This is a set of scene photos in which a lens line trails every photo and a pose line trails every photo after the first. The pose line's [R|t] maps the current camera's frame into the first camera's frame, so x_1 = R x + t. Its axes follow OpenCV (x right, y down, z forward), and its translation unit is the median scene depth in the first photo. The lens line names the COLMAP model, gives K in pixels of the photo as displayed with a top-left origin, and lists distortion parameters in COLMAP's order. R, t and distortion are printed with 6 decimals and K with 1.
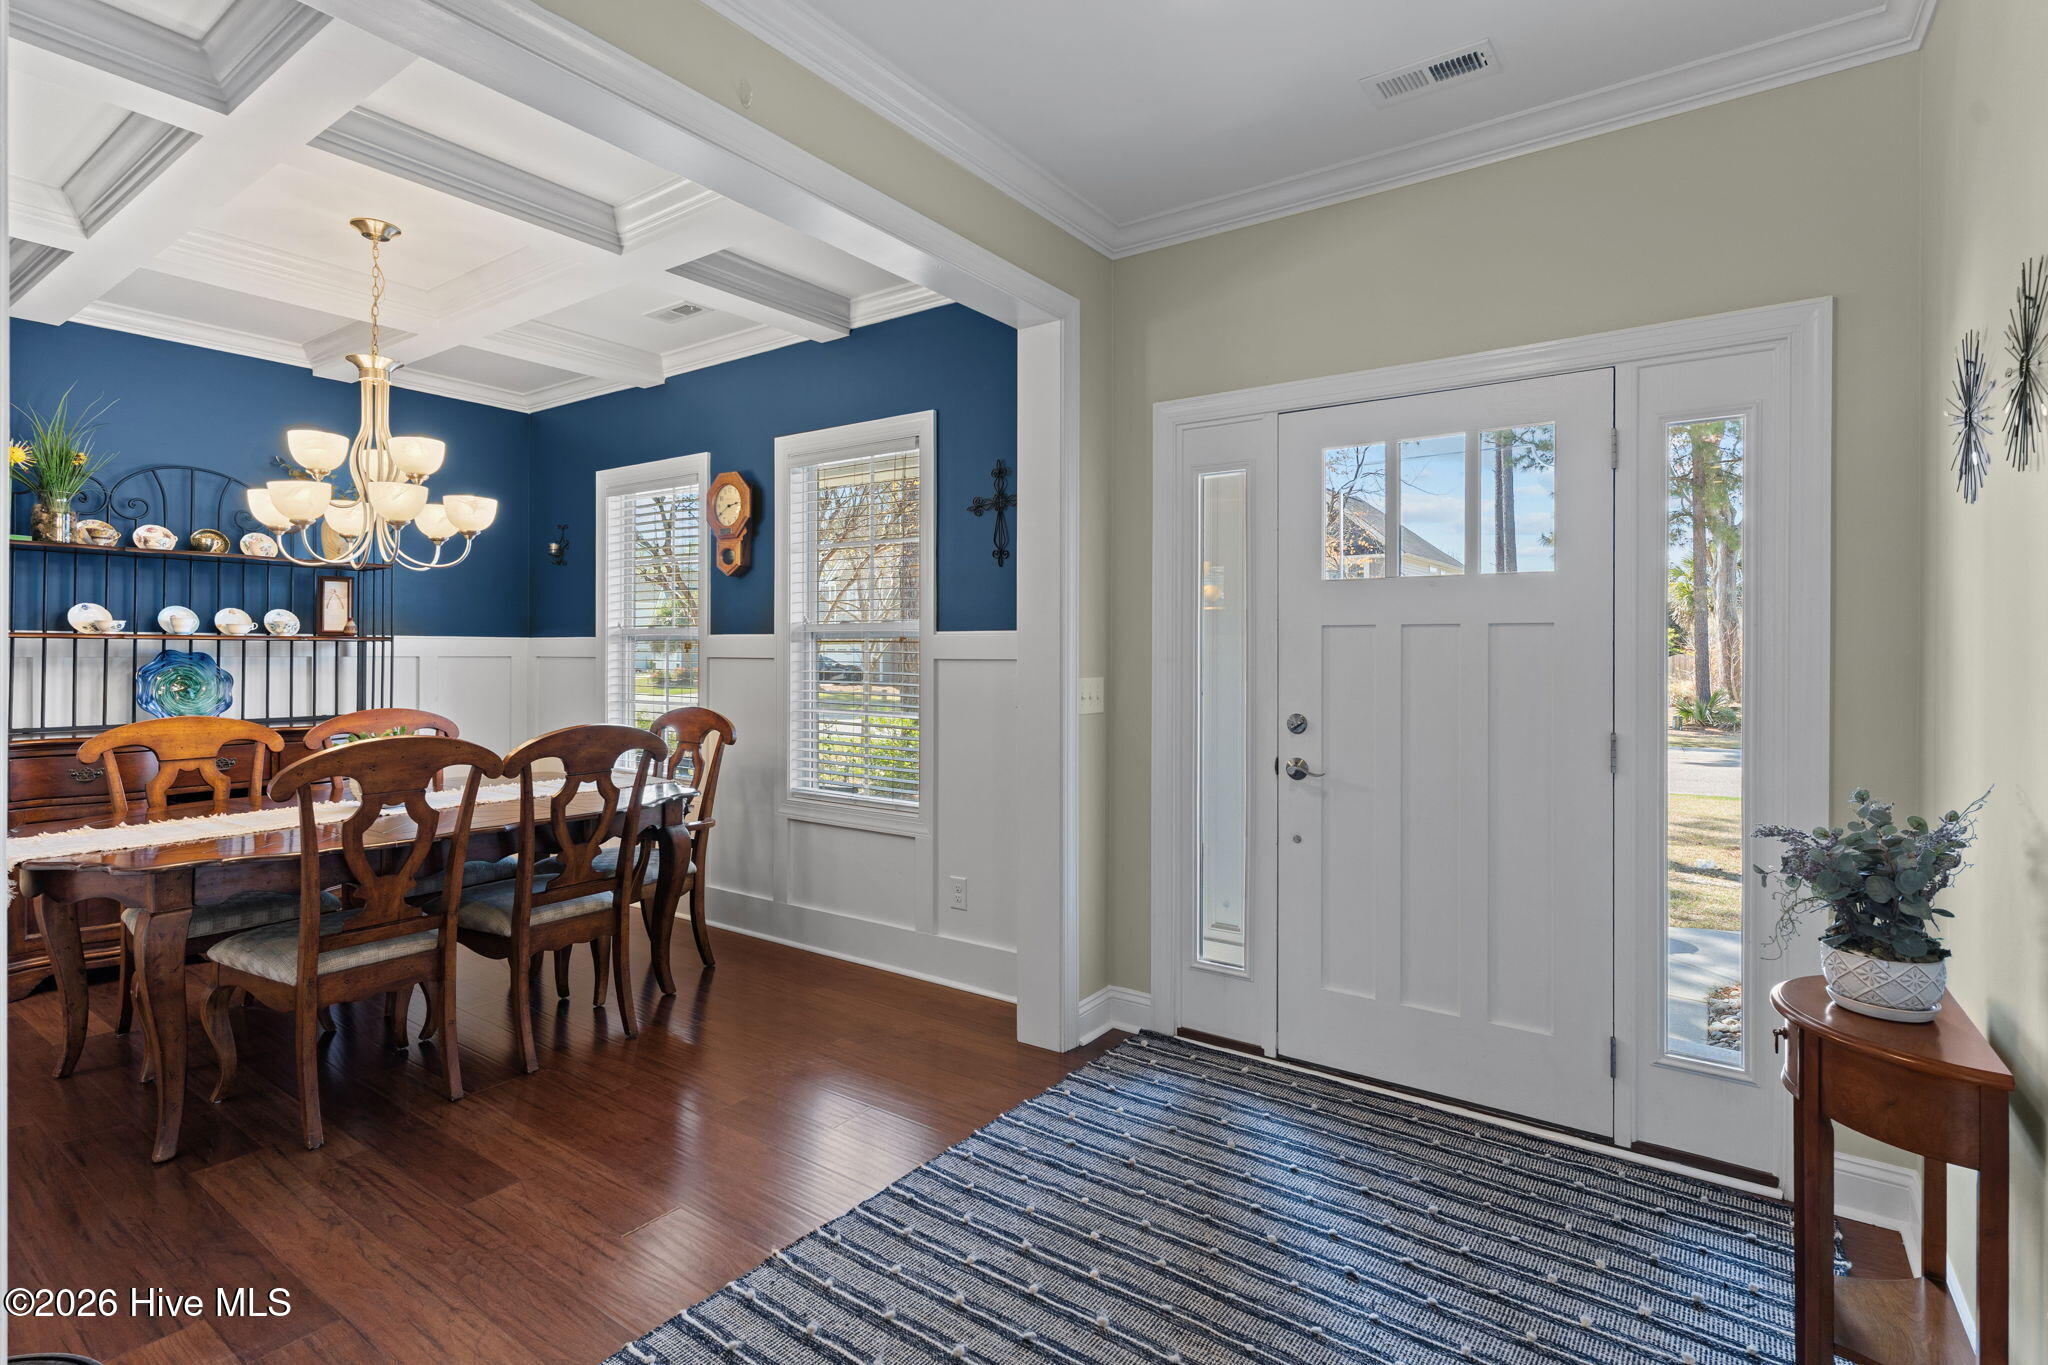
lens RADIAL K [[985.9, 0, 1026.0], [0, 985.9, 664.5], [0, 0, 1]] dist [0.001260, 0.001090]
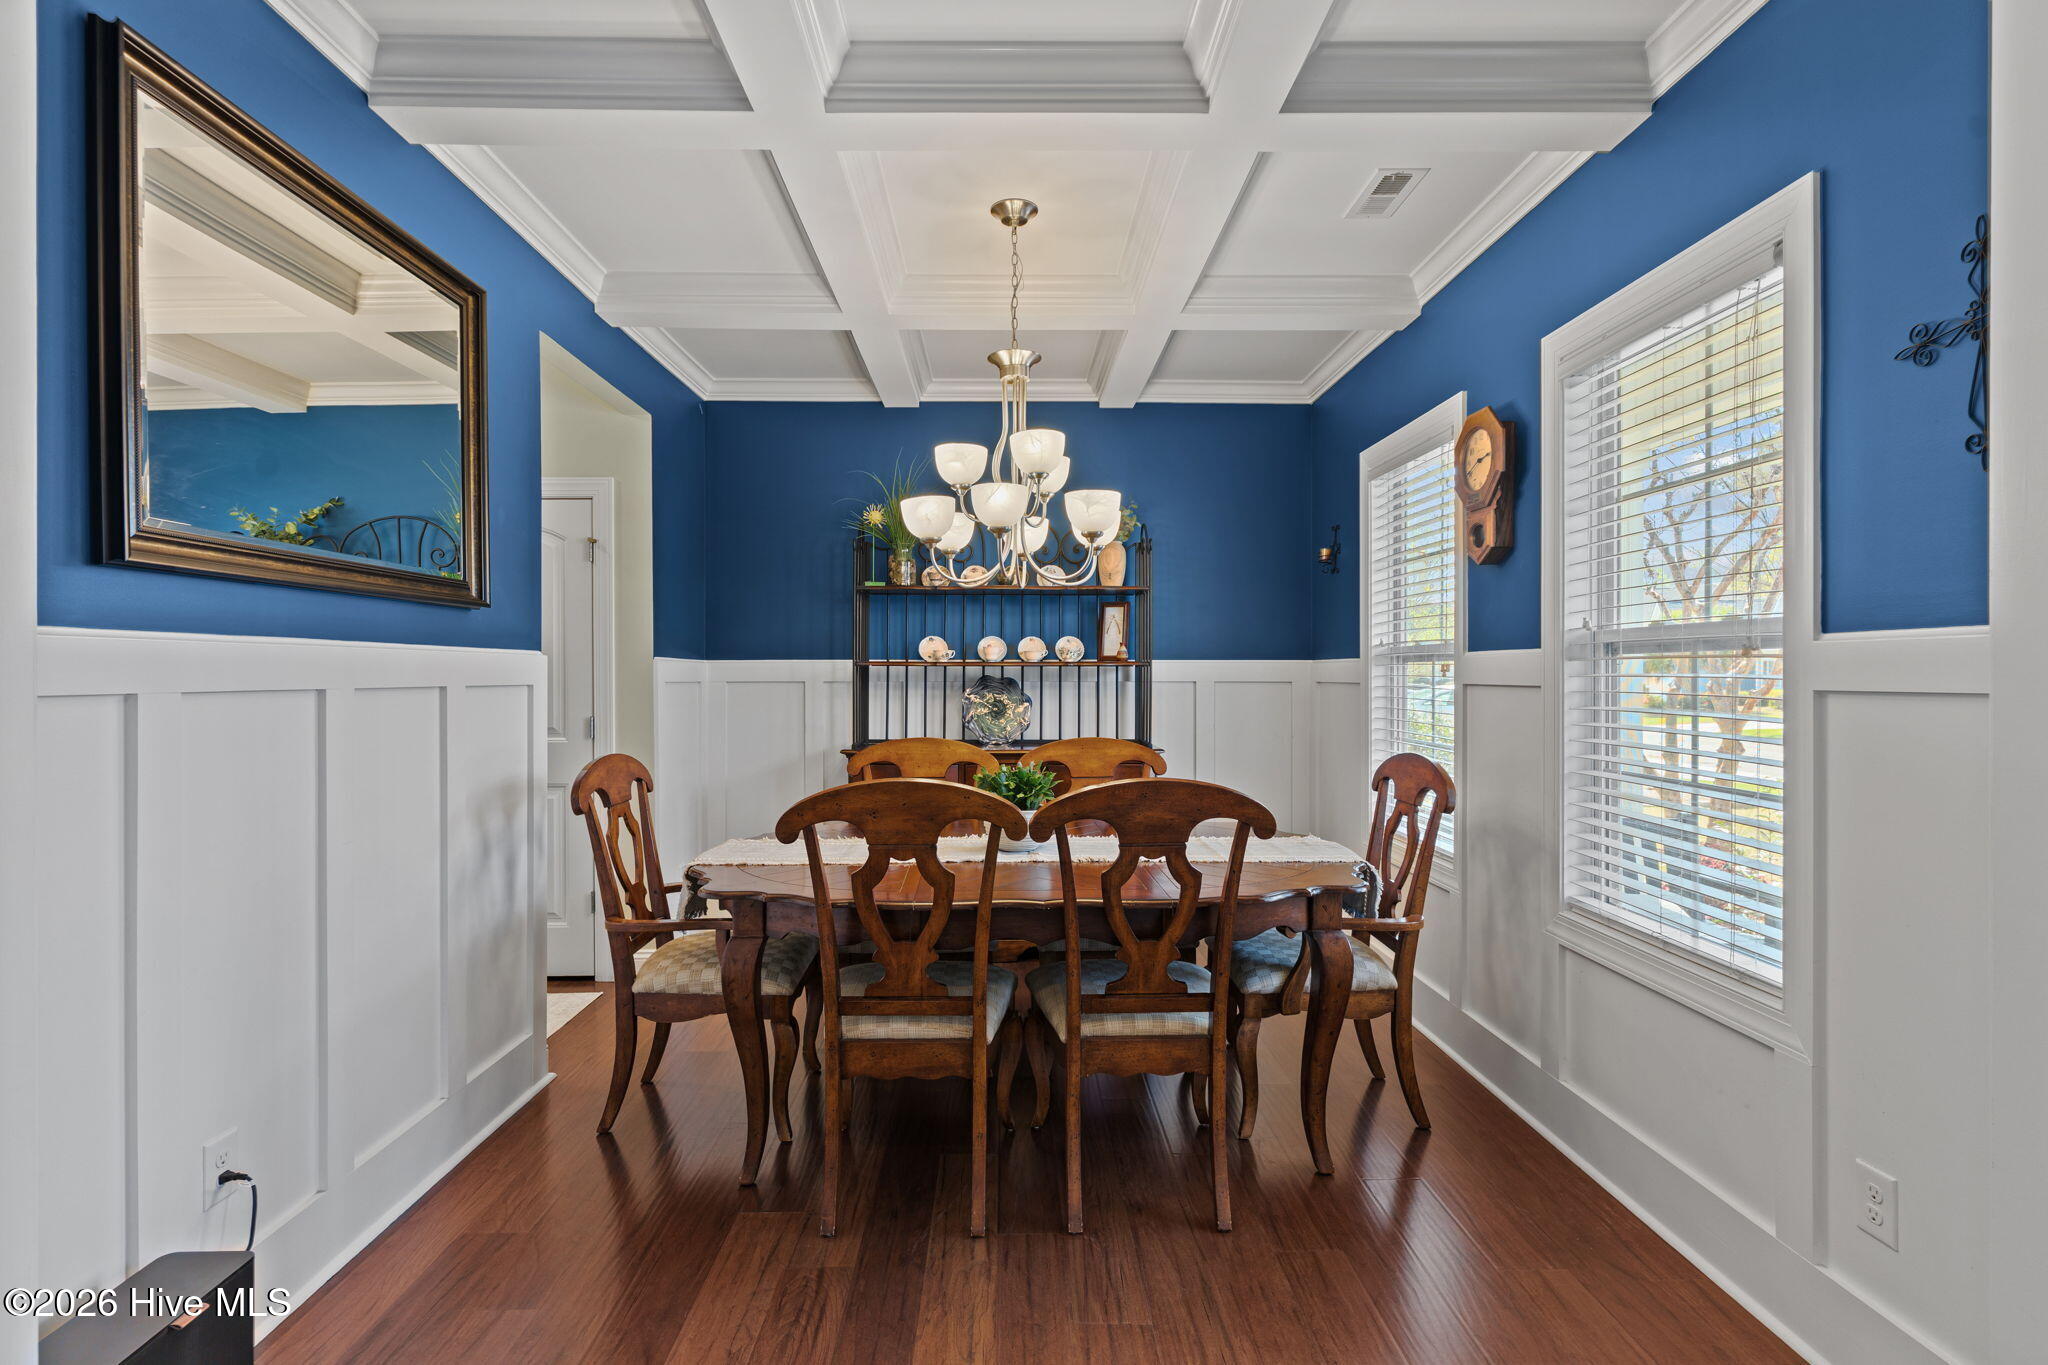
lens RADIAL K [[985.9, 0, 1018.9], [0, 985.9, 680.1], [0, 0, 1]] dist [0.001260, 0.001090]
pose [[0.594341, 0.001976, -0.804211, 0.056742], [-0.008797, 0.999953, -0.004045, -0.005118], [0.804165, 0.009479, 0.594331, 0.360017]]
